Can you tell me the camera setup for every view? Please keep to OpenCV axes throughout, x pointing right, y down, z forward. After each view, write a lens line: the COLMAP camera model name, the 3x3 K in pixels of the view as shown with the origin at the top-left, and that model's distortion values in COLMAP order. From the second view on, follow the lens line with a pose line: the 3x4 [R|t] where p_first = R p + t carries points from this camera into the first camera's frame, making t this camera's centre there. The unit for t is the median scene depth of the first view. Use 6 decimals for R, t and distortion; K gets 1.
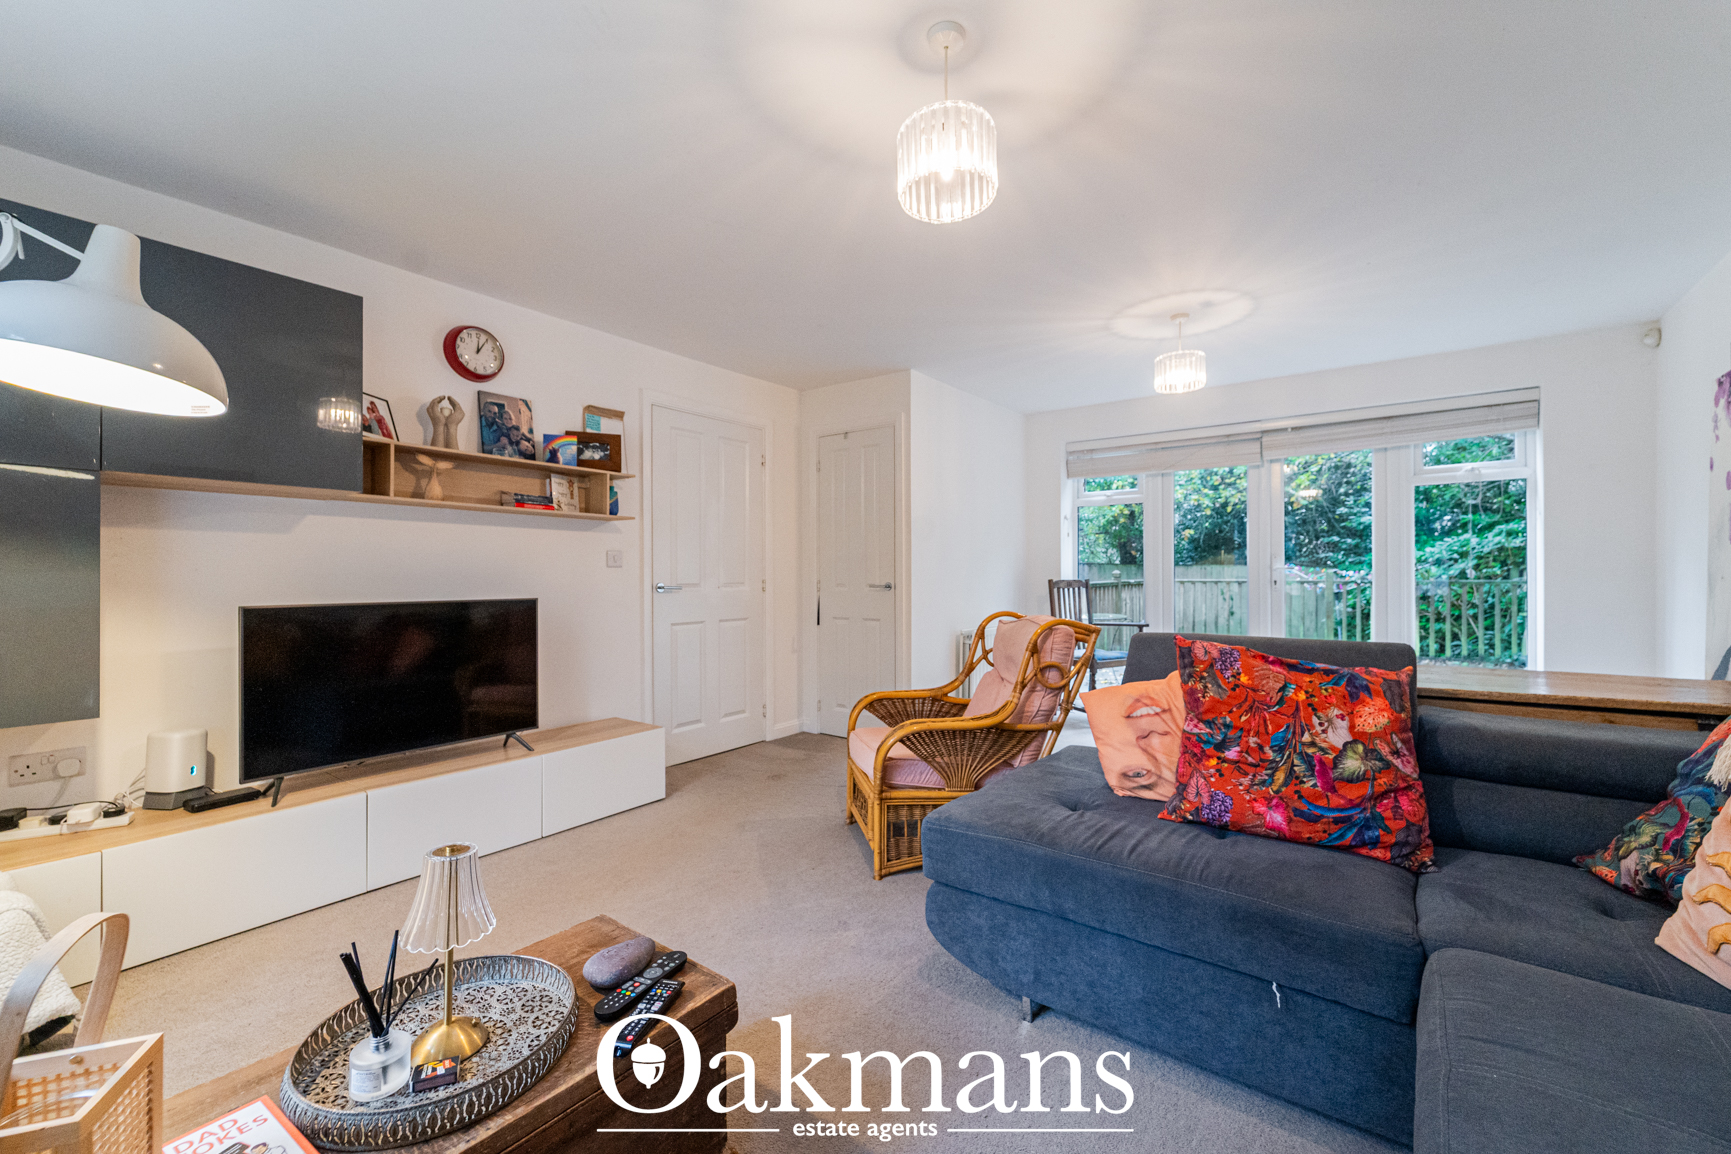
lens RADIAL K [[704.8, 0, 874.0], [0, 704.8, 574.6], [0, 0, 1]] dist [0.001231, -0.001931]
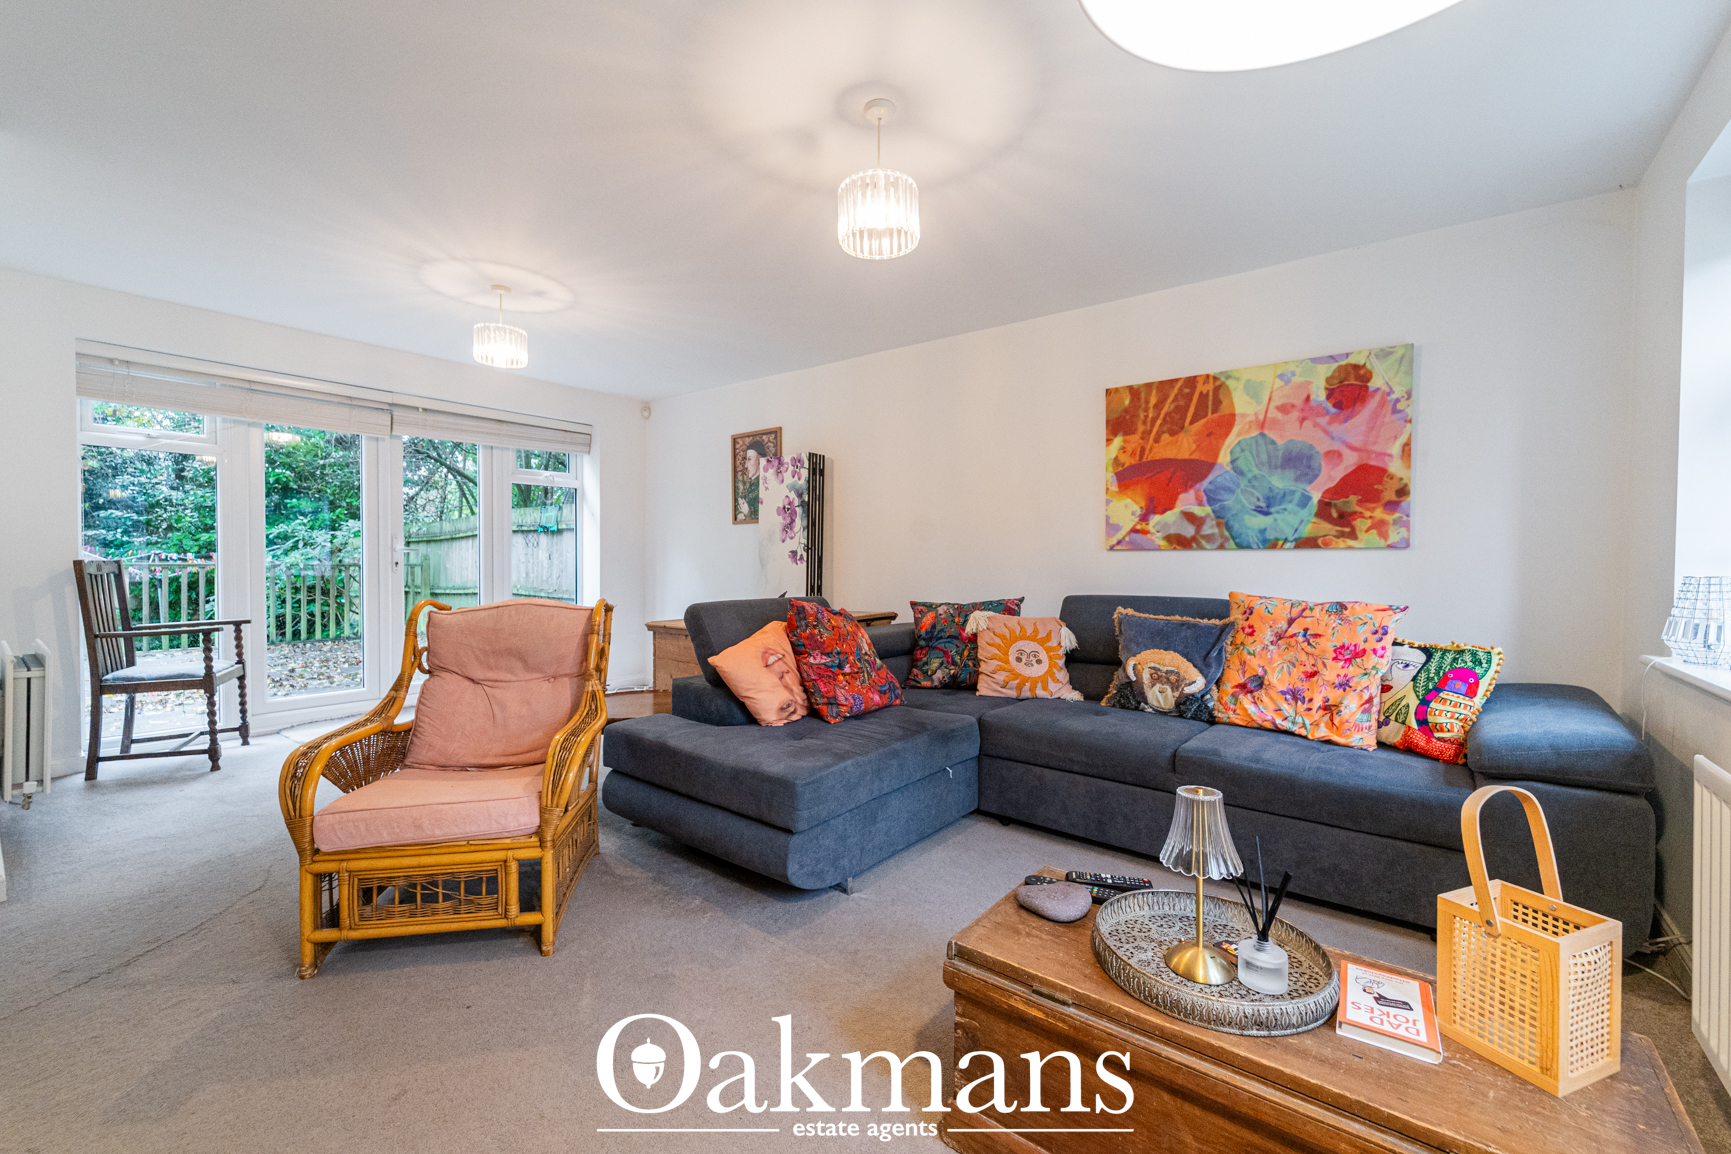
lens RADIAL K [[704.8, 0, 876.9], [0, 704.8, 576.9], [0, 0, 1]] dist [0.001231, -0.001931]
pose [[0.008441, -0.019282, 0.999778, -0.579010], [-0.004405, 0.999804, 0.019320, 0.010268], [-0.999955, -0.004567, 0.008354, 0.508228]]
